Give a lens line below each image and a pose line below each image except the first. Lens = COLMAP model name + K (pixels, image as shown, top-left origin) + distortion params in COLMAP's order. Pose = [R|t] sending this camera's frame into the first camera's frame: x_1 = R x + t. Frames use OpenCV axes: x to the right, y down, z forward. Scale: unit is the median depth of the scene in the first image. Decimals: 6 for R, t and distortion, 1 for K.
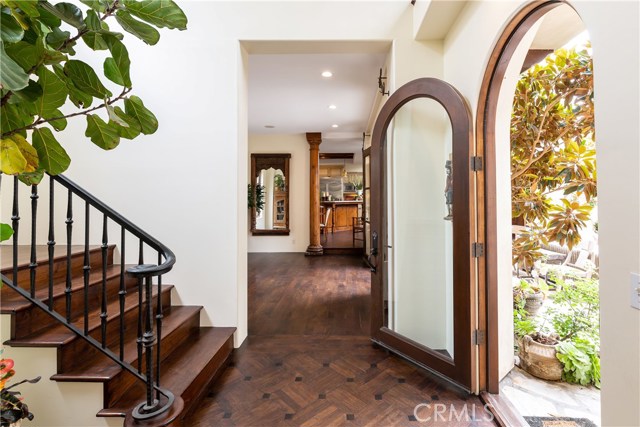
lens RADIAL K [[318.4, 0, 336.5], [0, 318.4, 192.3], [0, 0, 1]] dist [0.001595, -0.000028]
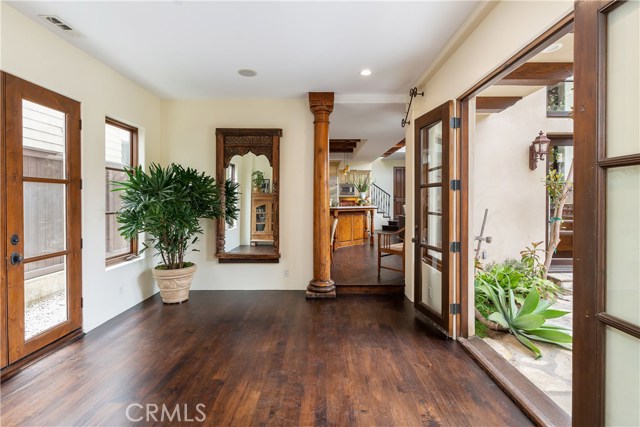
lens RADIAL K [[318.4, 0, 313.9], [0, 318.4, 202.4], [0, 0, 1]] dist [0.001595, -0.000028]
pose [[0.999966, 0.007133, 0.004052, -0.082160], [-0.007202, 0.999824, 0.017348, 0.007003], [-0.003928, -0.017377, 0.999841, 0.378190]]
